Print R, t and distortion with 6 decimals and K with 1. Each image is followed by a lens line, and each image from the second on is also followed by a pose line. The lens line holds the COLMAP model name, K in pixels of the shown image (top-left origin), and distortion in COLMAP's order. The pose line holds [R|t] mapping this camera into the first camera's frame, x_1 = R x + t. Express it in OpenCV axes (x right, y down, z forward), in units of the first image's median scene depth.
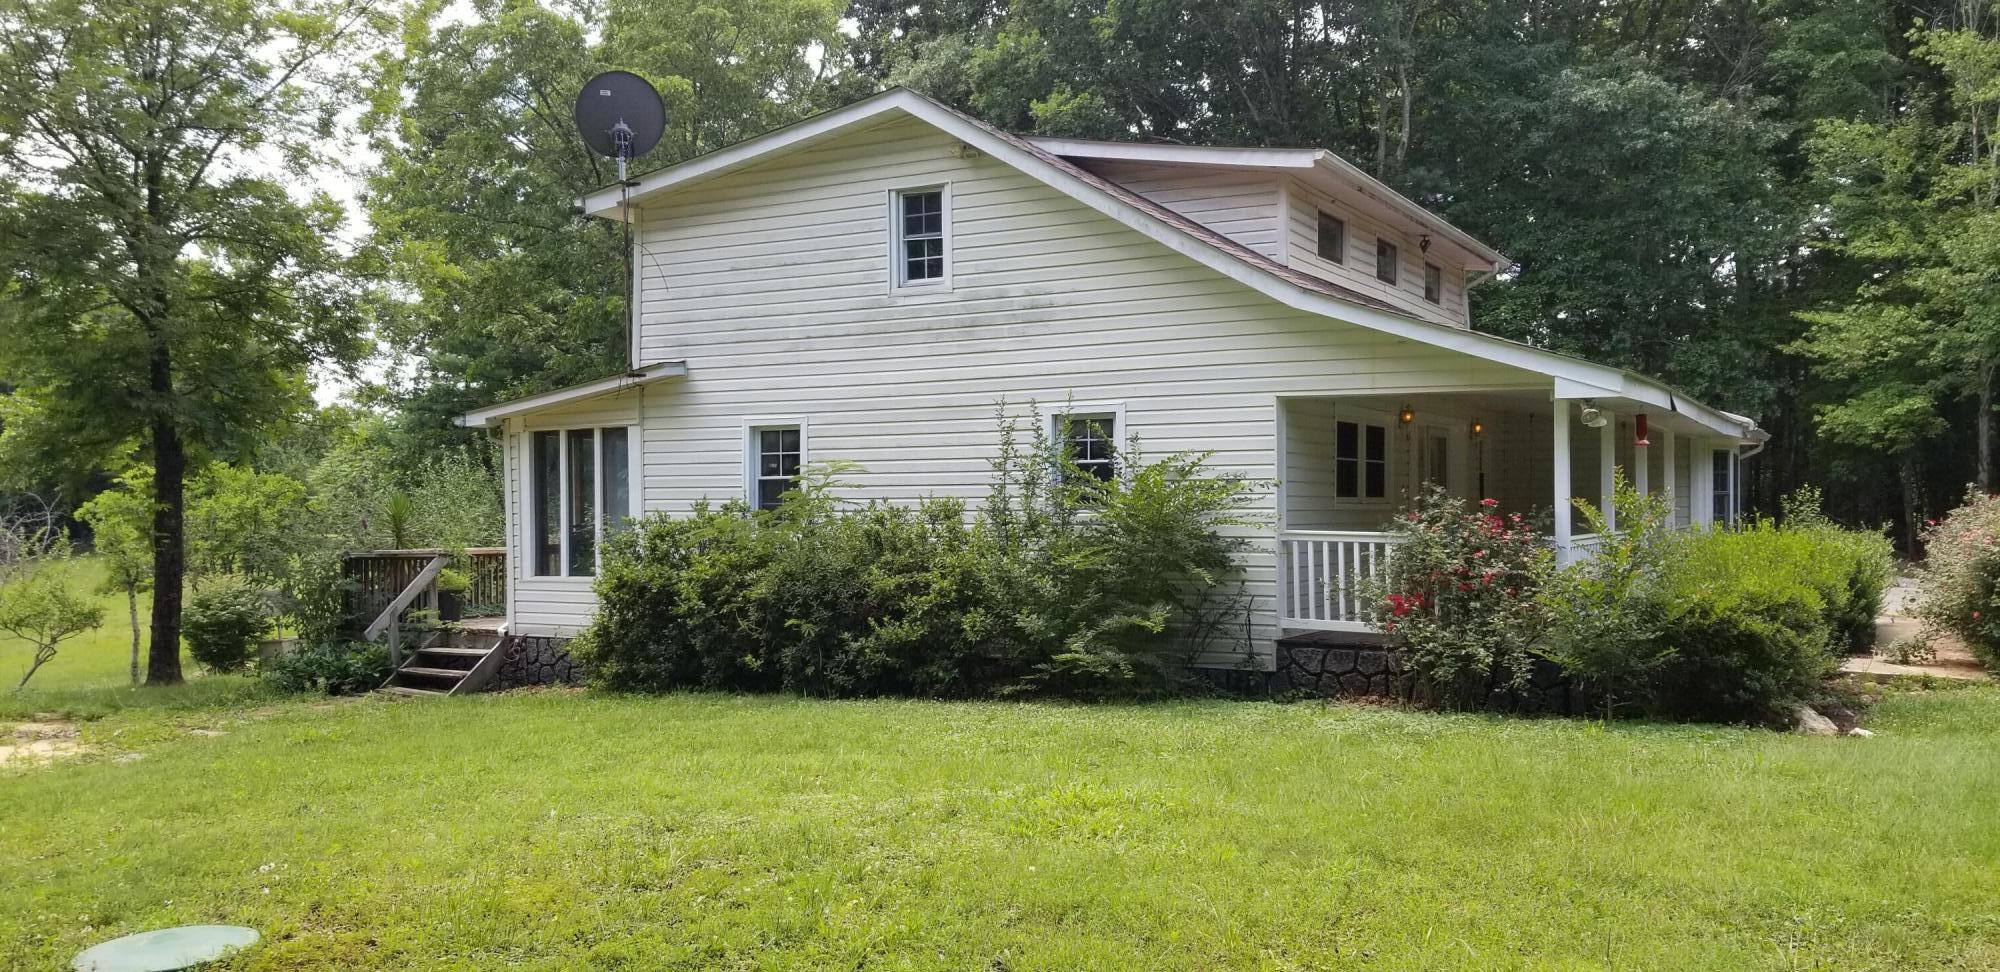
lens RADIAL K [[1526.8, 0, 1047.2], [0, 1526.8, 496.0], [0, 0, 1]] dist [0.126261, -0.220225]
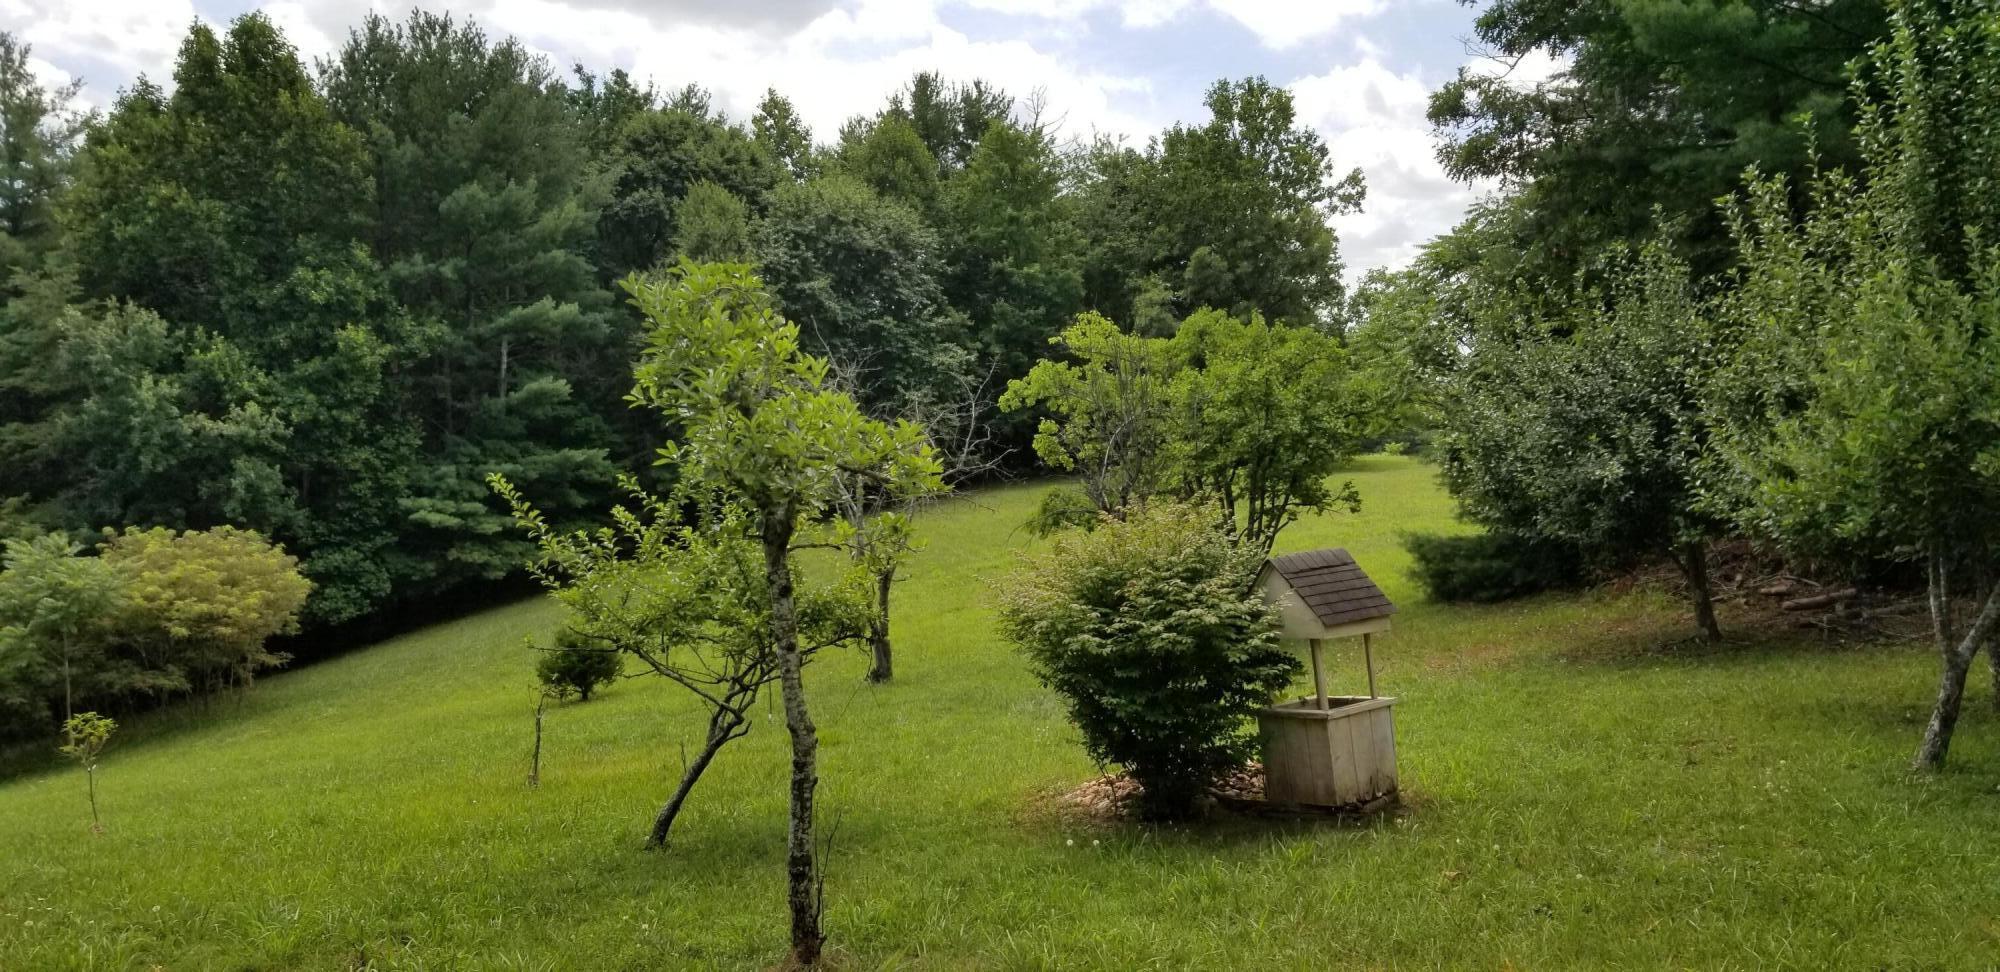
lens RADIAL K [[1526.8, 0, 1047.2], [0, 1526.8, 496.0], [0, 0, 1]] dist [0.126261, -0.220225]
pose [[0.812391, 0.009238, -0.583040, -0.258524], [0.017717, 0.999022, 0.040515, 0.025141], [0.582844, -0.043244, 0.811432, 0.518289]]
